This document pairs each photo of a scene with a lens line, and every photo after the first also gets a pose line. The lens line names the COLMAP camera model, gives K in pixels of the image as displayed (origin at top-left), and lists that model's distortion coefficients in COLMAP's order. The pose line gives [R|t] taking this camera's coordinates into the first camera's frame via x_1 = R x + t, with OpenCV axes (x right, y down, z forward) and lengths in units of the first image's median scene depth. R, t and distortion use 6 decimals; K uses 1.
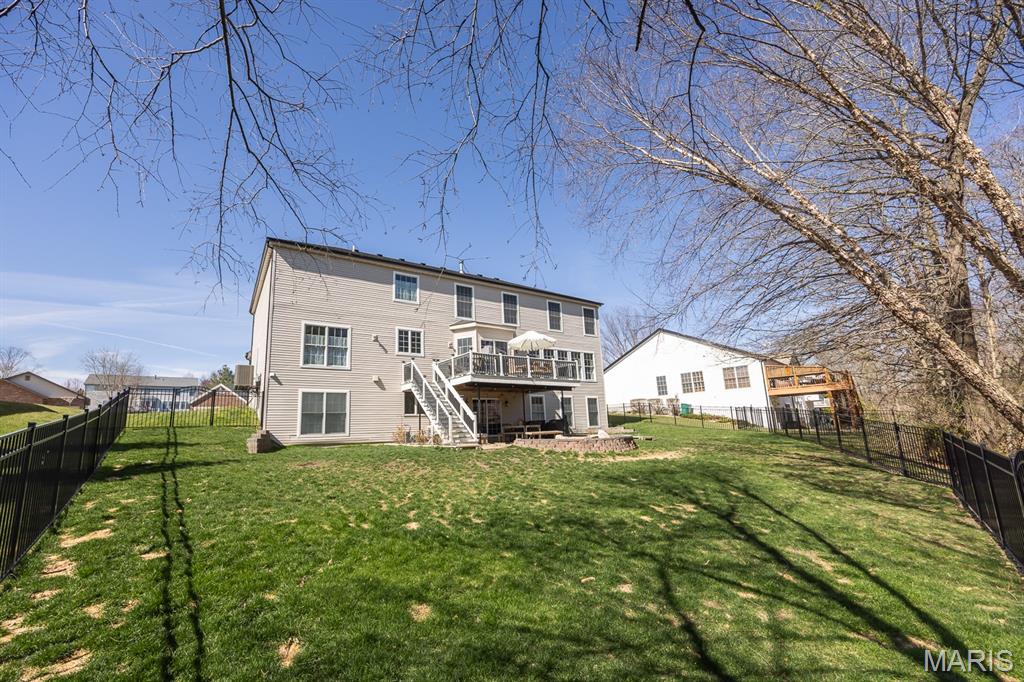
lens RADIAL K [[406.8, 0, 506.0], [0, 406.8, 343.9], [0, 0, 1]] dist [0.001705, 0.000088]
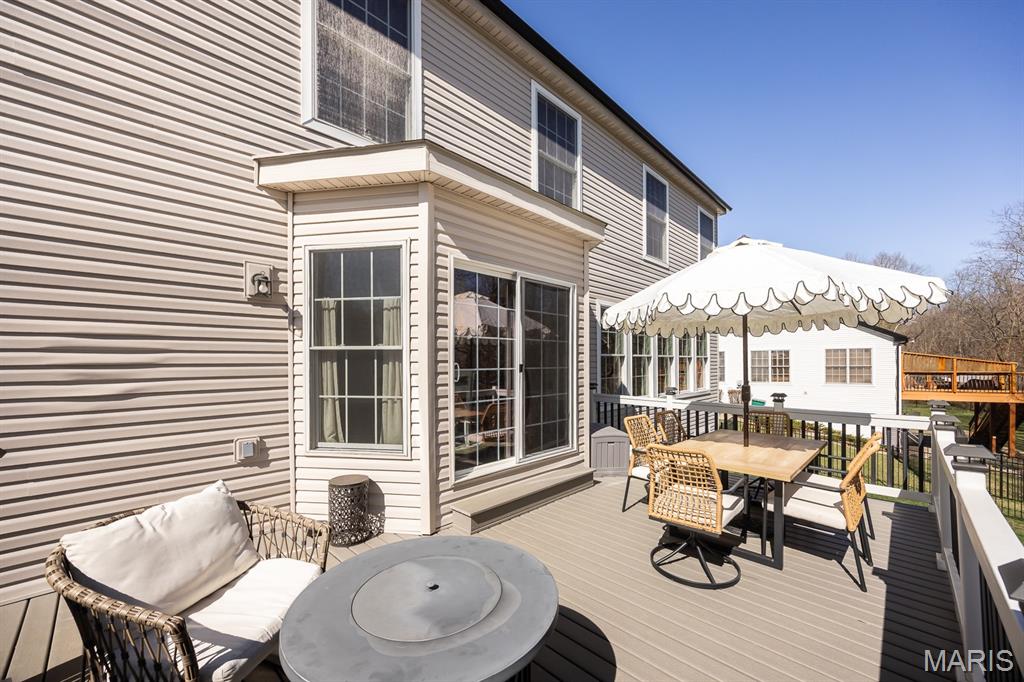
lens RADIAL K [[396.2, 0, 521.0], [0, 396.2, 347.4], [0, 0, 1]] dist [-0.002310, -0.000070]
pose [[0.977696, 0.045077, 0.205133, -0.070085], [-0.079867, 0.983118, 0.164620, -0.006837], [-0.194249, -0.177332, 0.964790, 0.860960]]
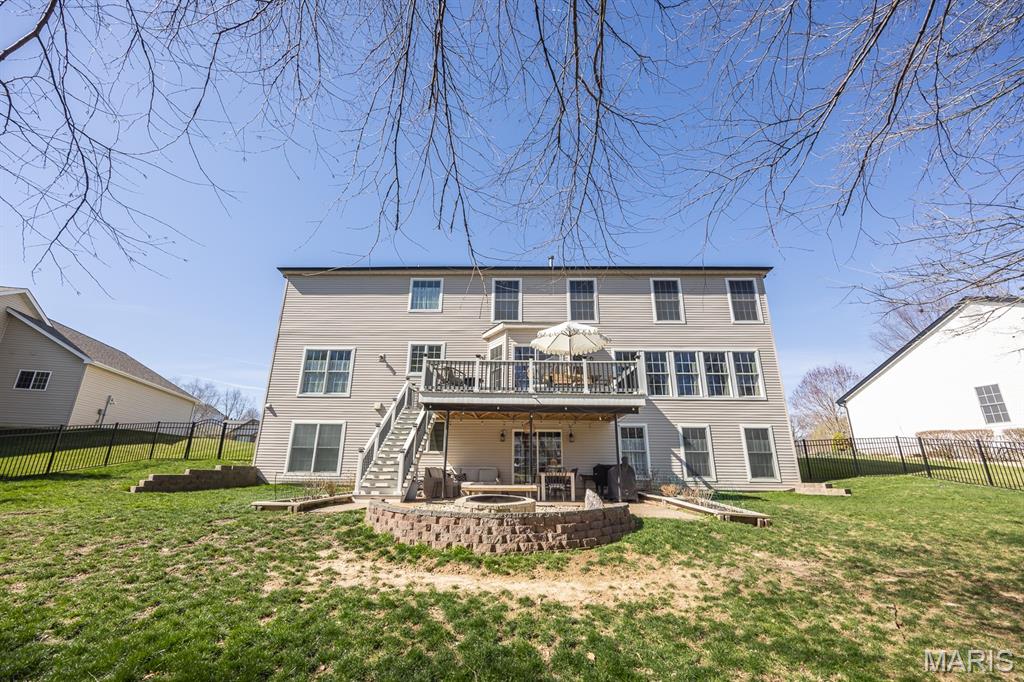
lens RADIAL K [[396.2, 0, 515.6], [0, 396.2, 347.3], [0, 0, 1]] dist [-0.002310, -0.000070]
pose [[0.817526, -0.125847, -0.561974, 0.343104], [0.080417, 0.991217, -0.104985, 0.067000], [0.570250, 0.040636, 0.820466, 0.452415]]
